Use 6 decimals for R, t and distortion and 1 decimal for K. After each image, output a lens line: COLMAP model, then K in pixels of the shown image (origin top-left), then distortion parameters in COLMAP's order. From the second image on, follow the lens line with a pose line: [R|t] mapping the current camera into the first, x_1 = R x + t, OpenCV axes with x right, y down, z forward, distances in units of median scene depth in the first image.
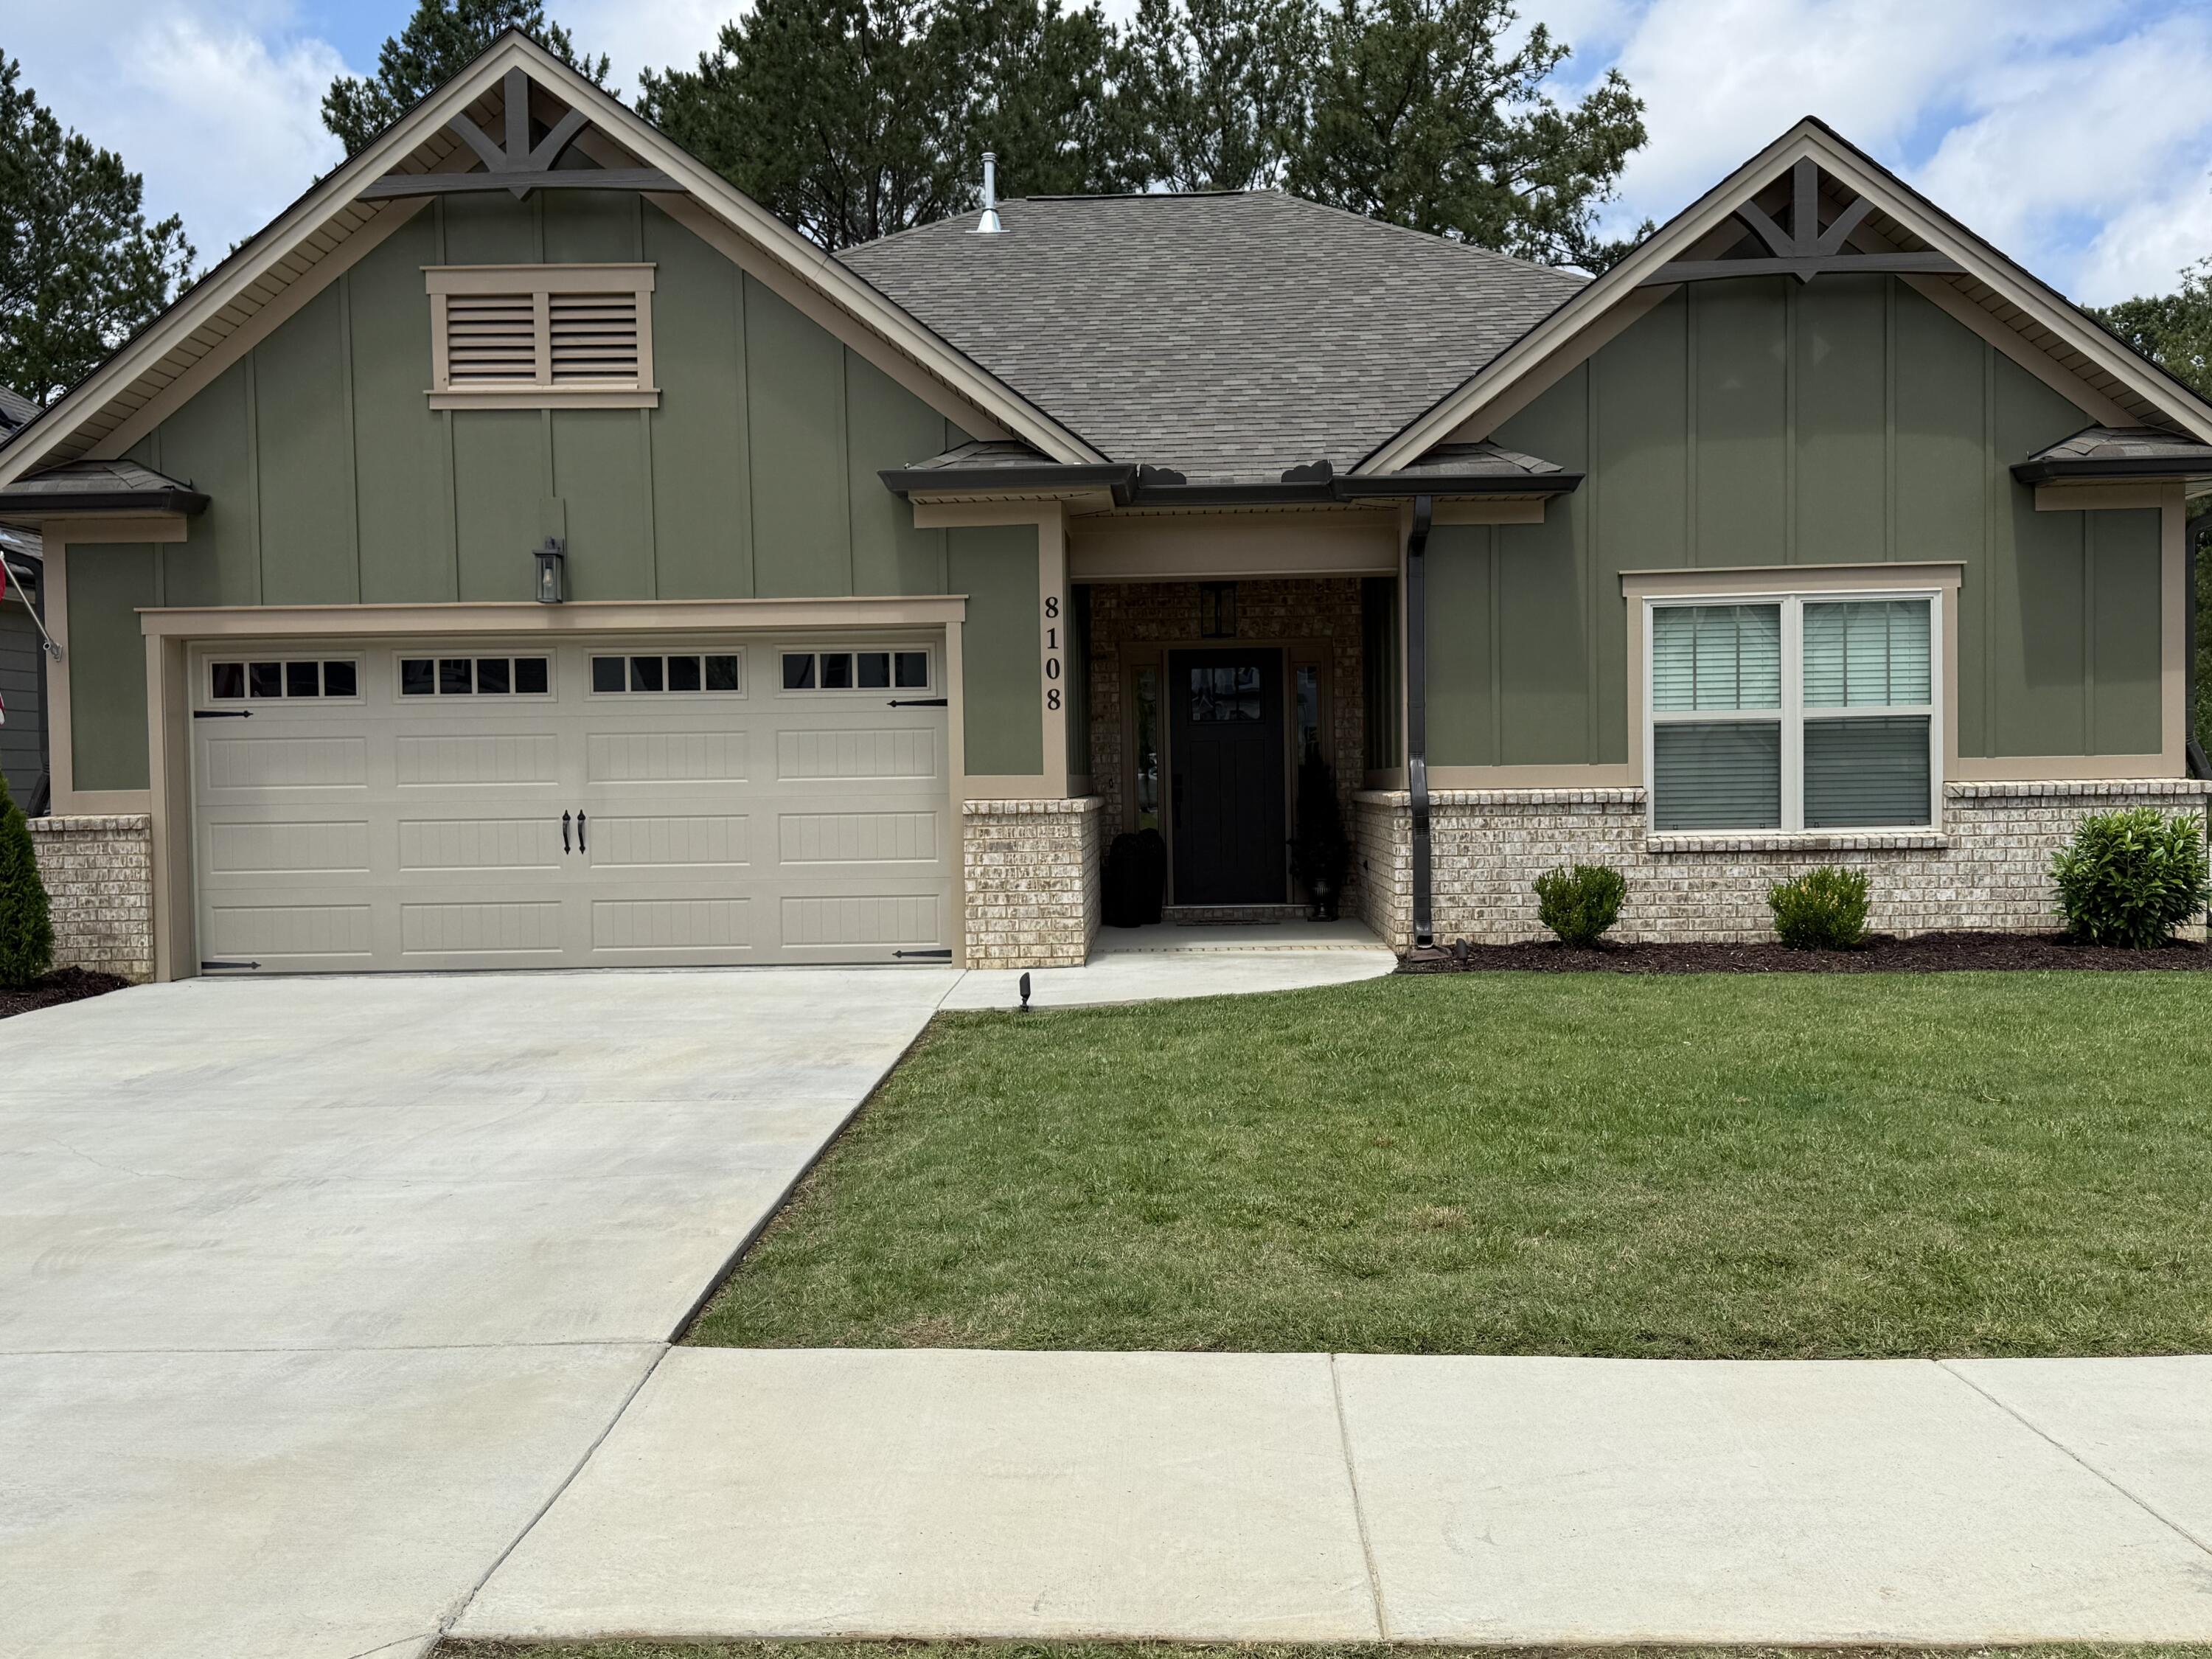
lens RADIAL K [[2011.8, 0, 1106.0], [0, 2011.8, 829.5], [0, 0, 1]] dist [0.165700, -0.314701]
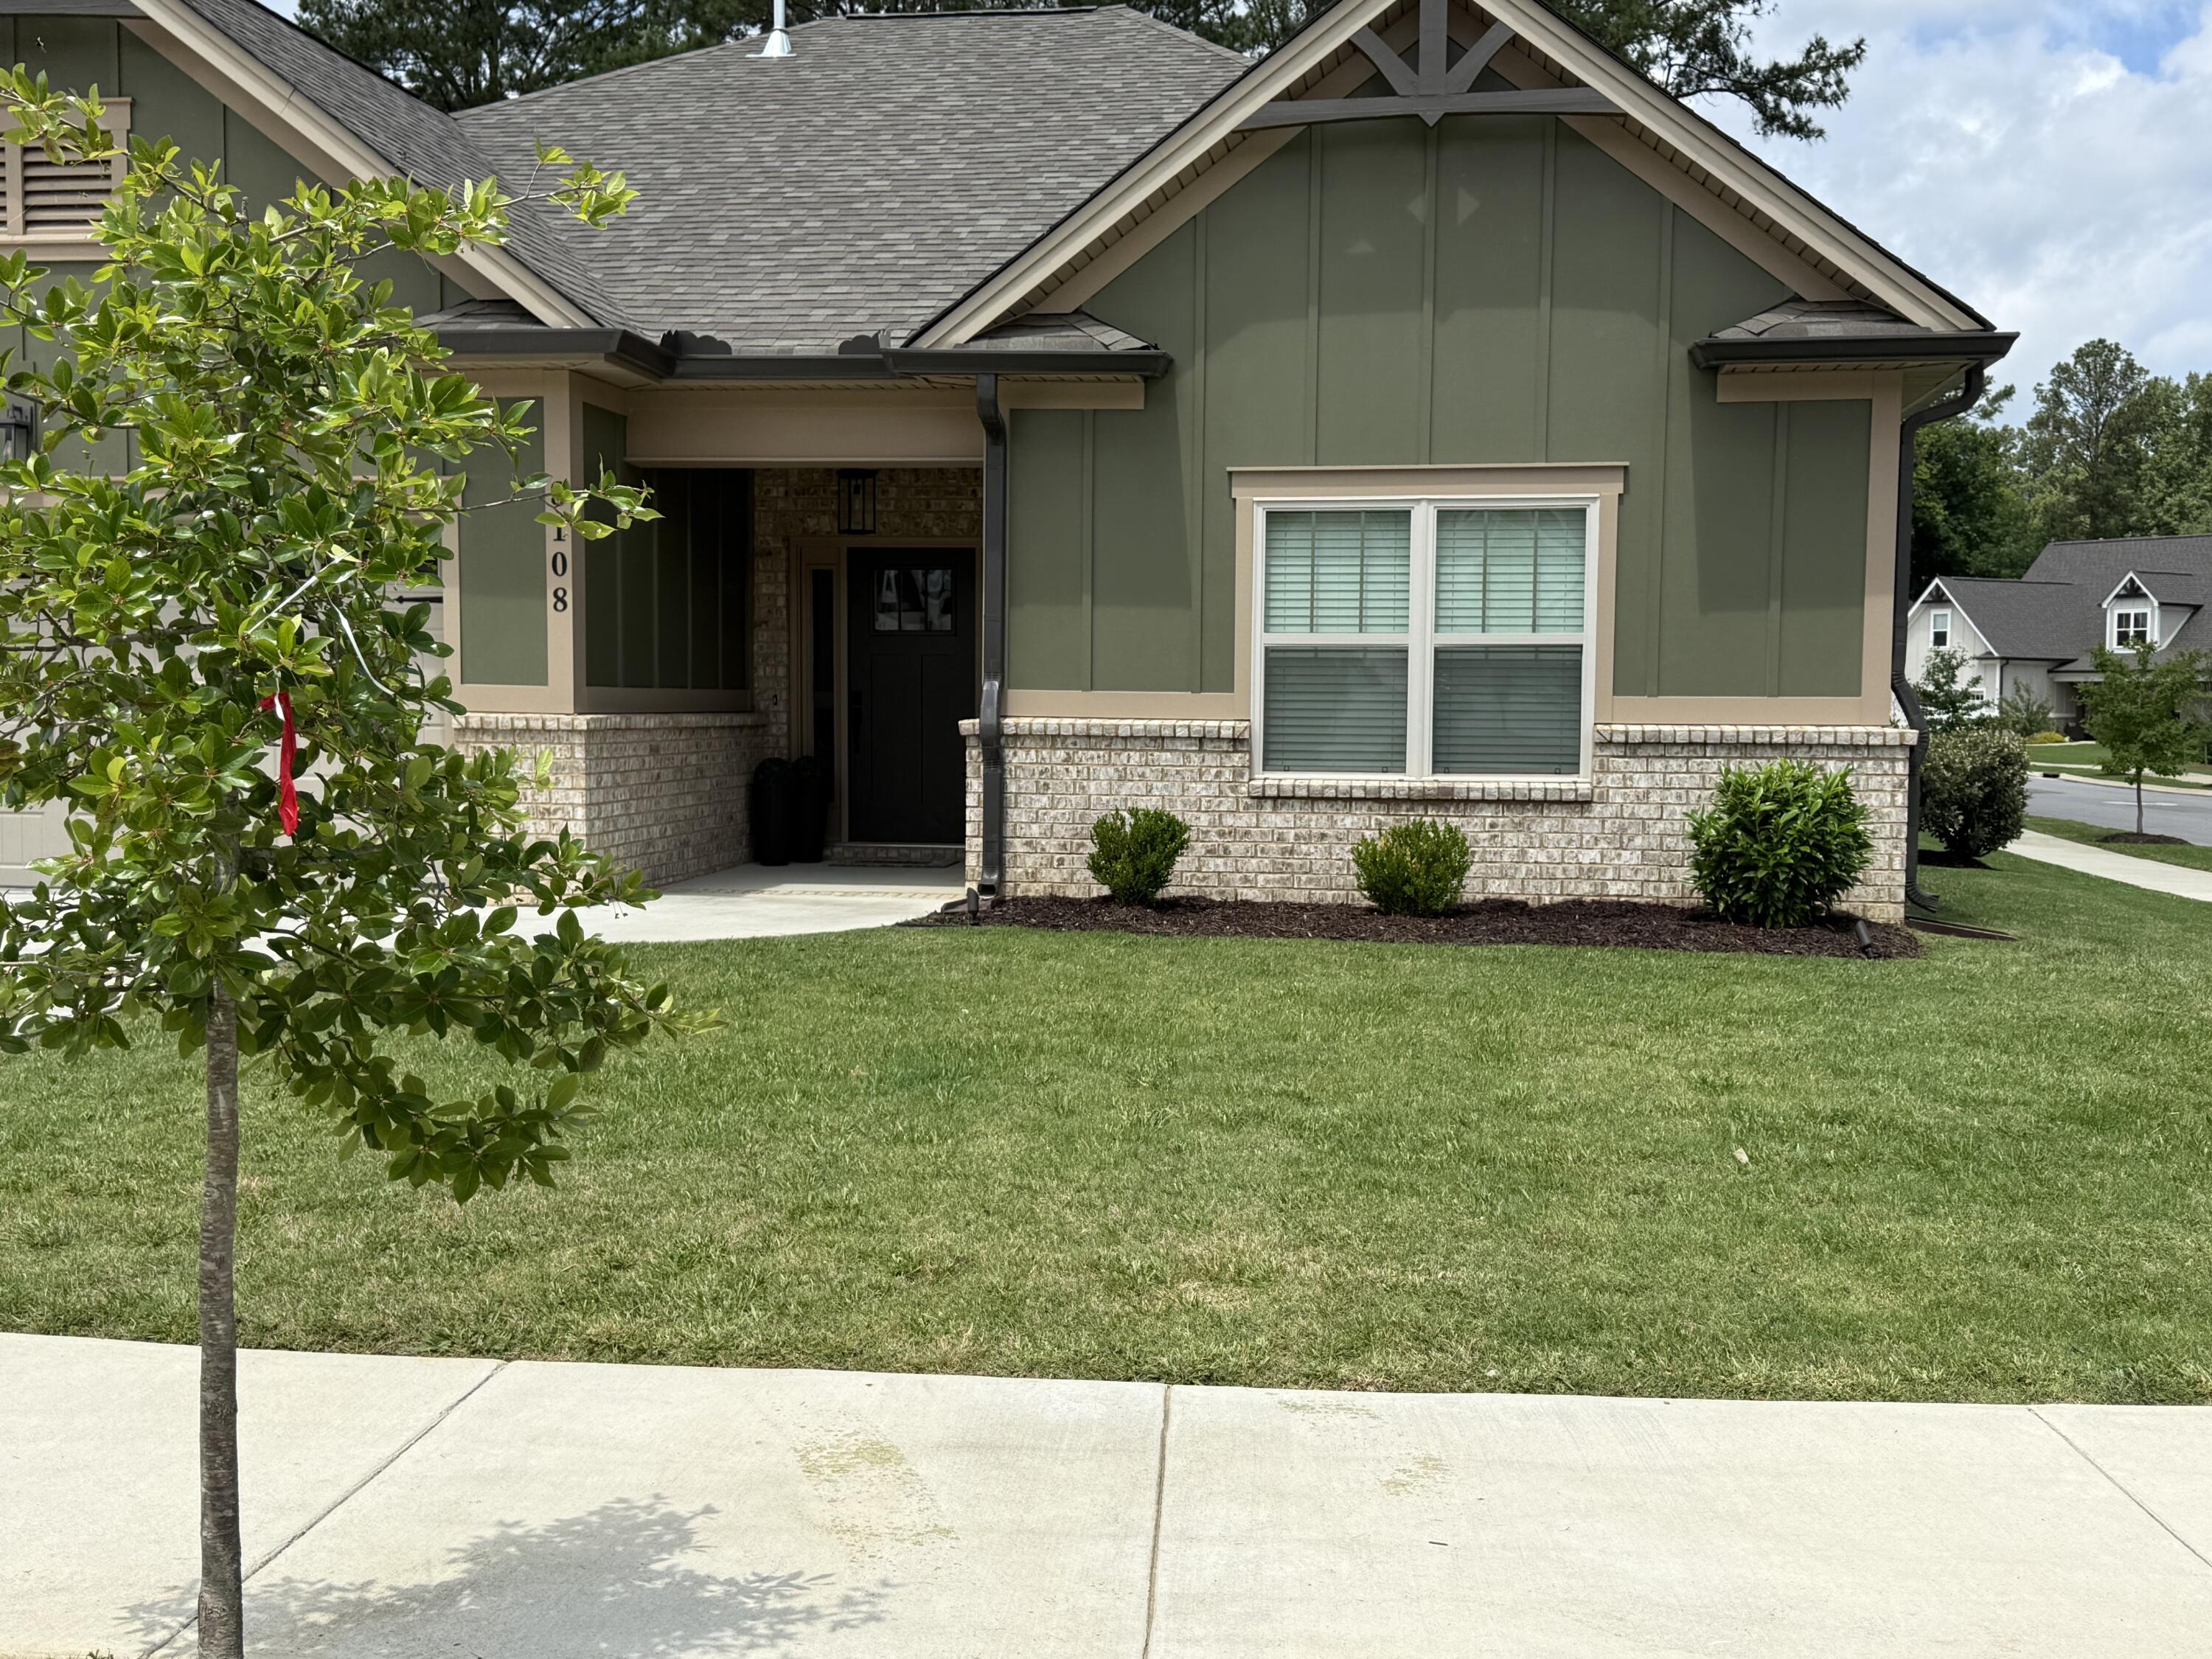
lens RADIAL K [[2347.4, 0, 1106.0], [0, 2347.4, 829.5], [0, 0, 1]] dist [0.190728, -0.435617]
pose [[0.993574, 0.032872, -0.108310, 0.315892], [-0.029469, 0.999025, 0.032872, -0.005751], [0.109285, -0.029469, 0.993574, 0.002303]]
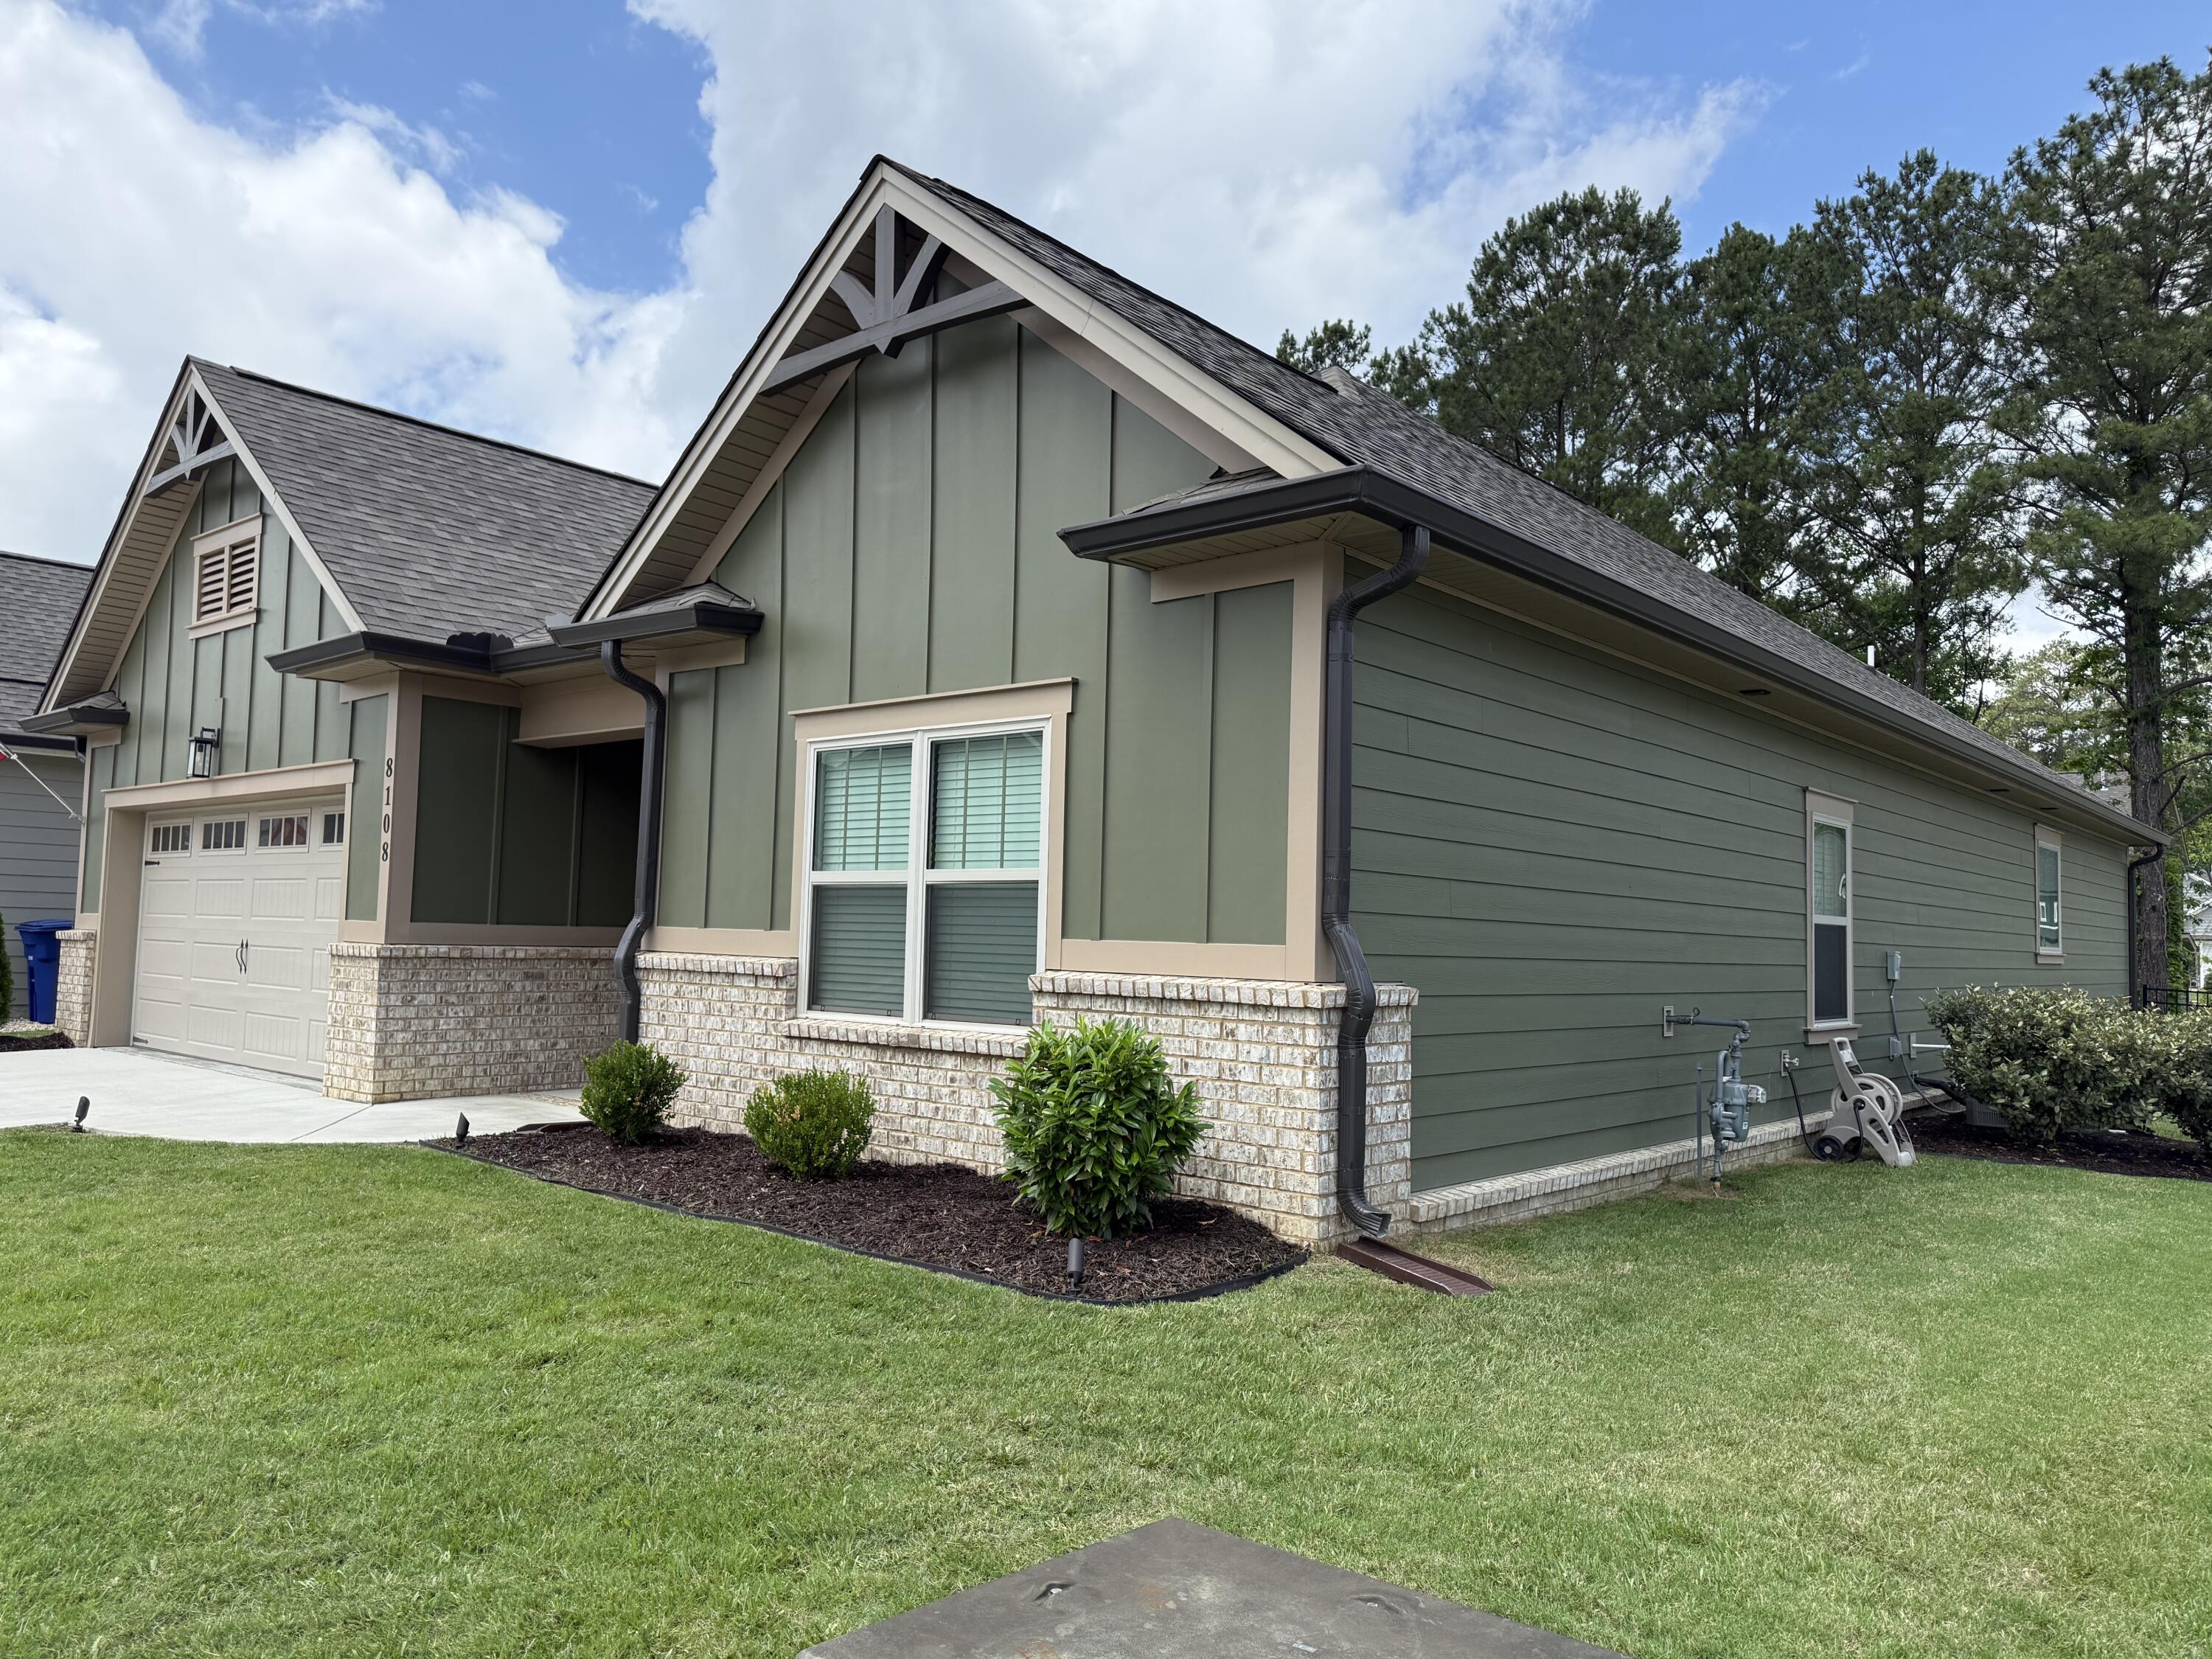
lens RADIAL K [[1529.4, 0, 1096.2], [0, 1529.4, 839.5], [0, 0, 1]] dist [0.108462, -0.154691]
pose [[0.782775, -0.000823, -0.622304, 0.772762], [-0.057649, 0.995603, -0.073832, -0.030508], [0.619629, 0.093669, 0.779286, 0.573578]]
